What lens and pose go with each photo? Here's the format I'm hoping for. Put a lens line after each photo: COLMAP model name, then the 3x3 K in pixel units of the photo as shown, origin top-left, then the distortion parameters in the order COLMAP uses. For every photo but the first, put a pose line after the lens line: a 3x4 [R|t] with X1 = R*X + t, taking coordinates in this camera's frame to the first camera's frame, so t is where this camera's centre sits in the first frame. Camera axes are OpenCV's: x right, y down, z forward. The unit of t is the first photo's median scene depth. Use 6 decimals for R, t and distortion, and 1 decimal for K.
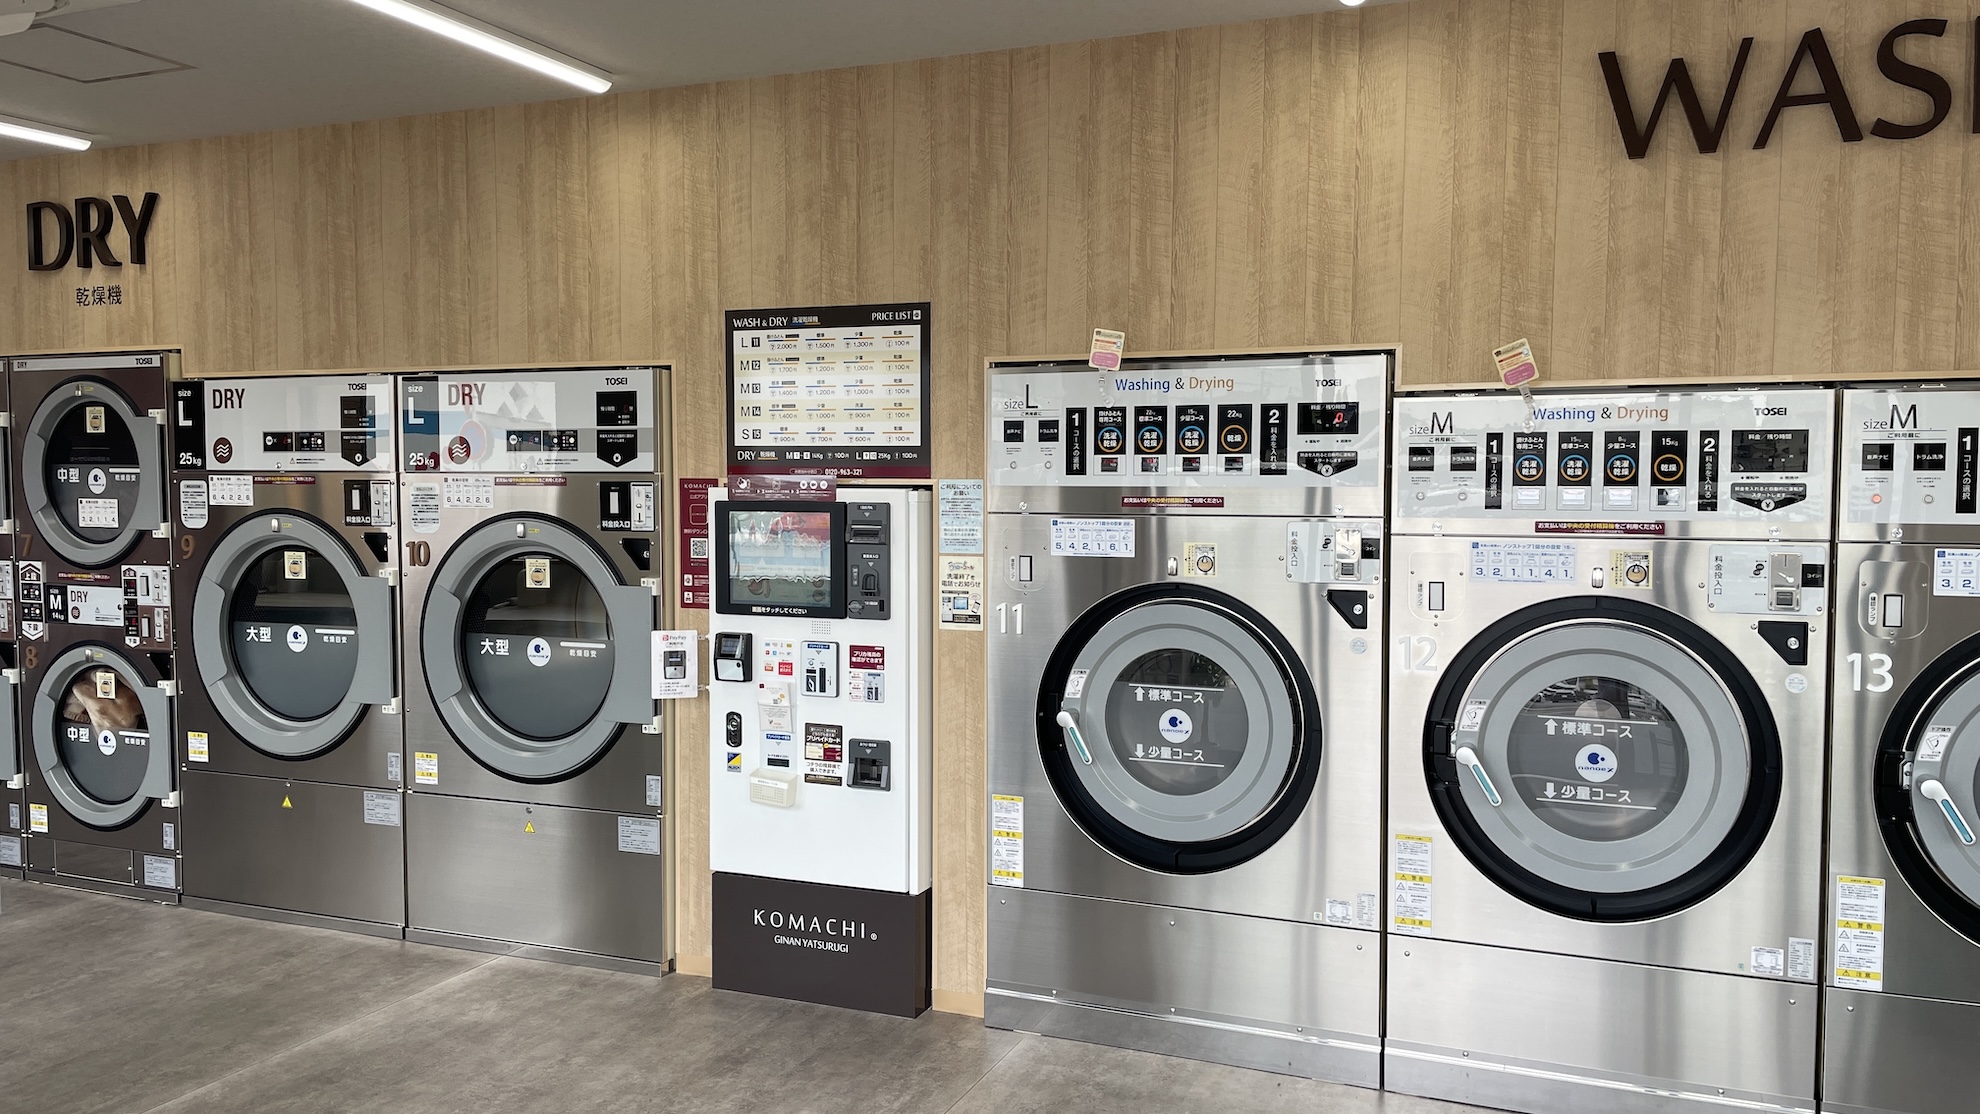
lens RADIAL K [[1547.1, 0, 990.1], [0, 1547.1, 564.4], [0, 0, 1]] dist [0.056188, -0.083602]
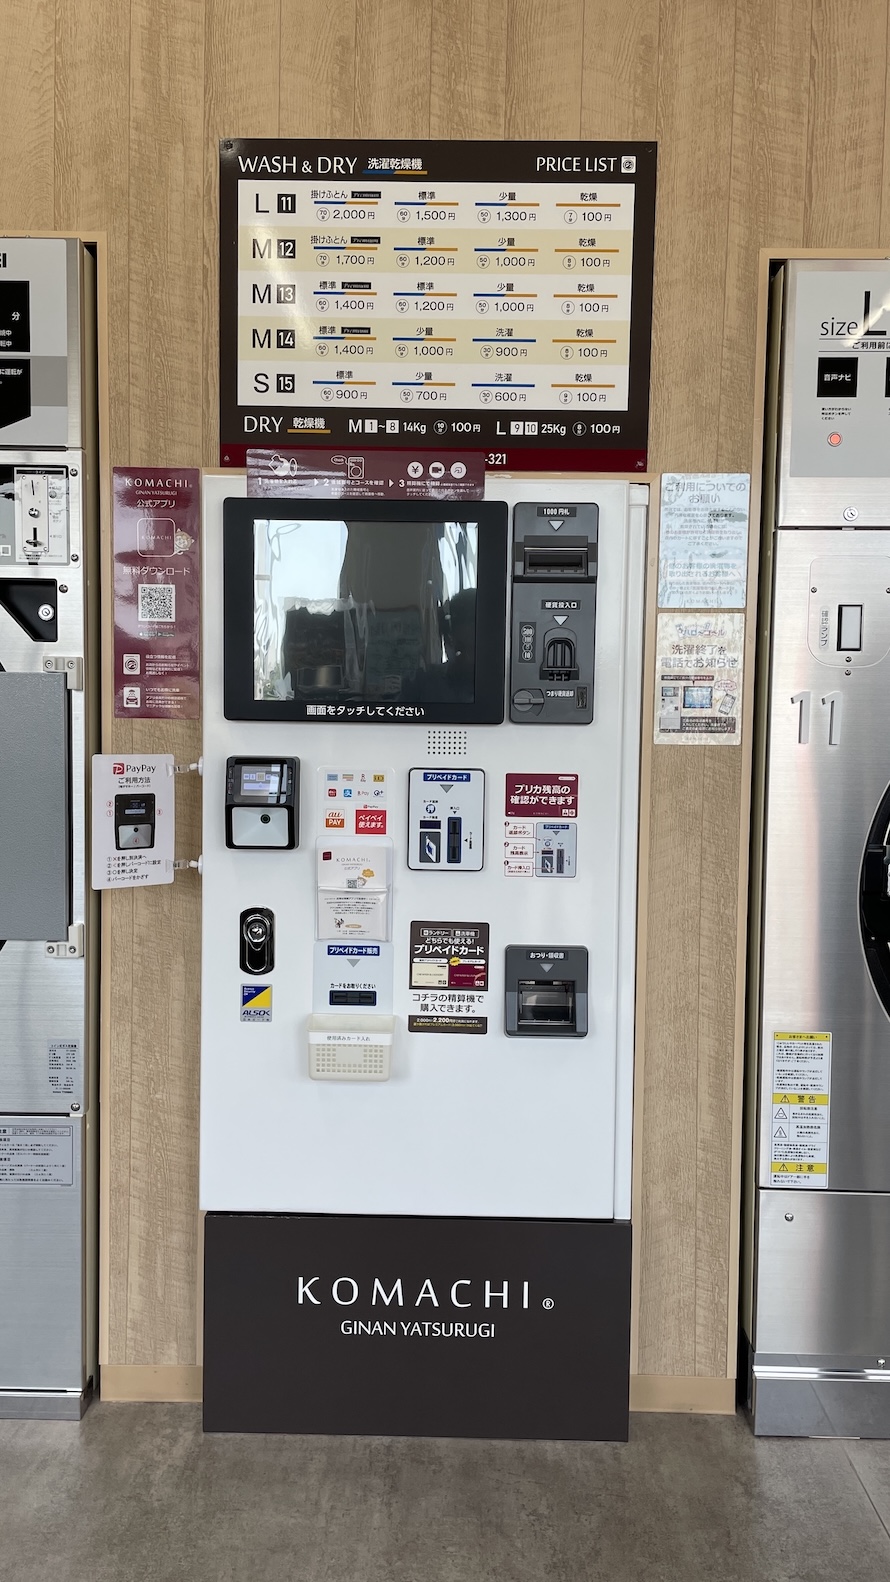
lens RADIAL K [[1236.1, 0, 442.9], [0, 1236.1, 801.0], [0, 0, 1]] dist [0.056188, -0.083602]
pose [[0.929069, -0.013844, 0.369647, -0.266531], [0.009496, 0.999863, 0.013578, 0.054890], [-0.369784, -0.009105, 0.929073, 0.598668]]
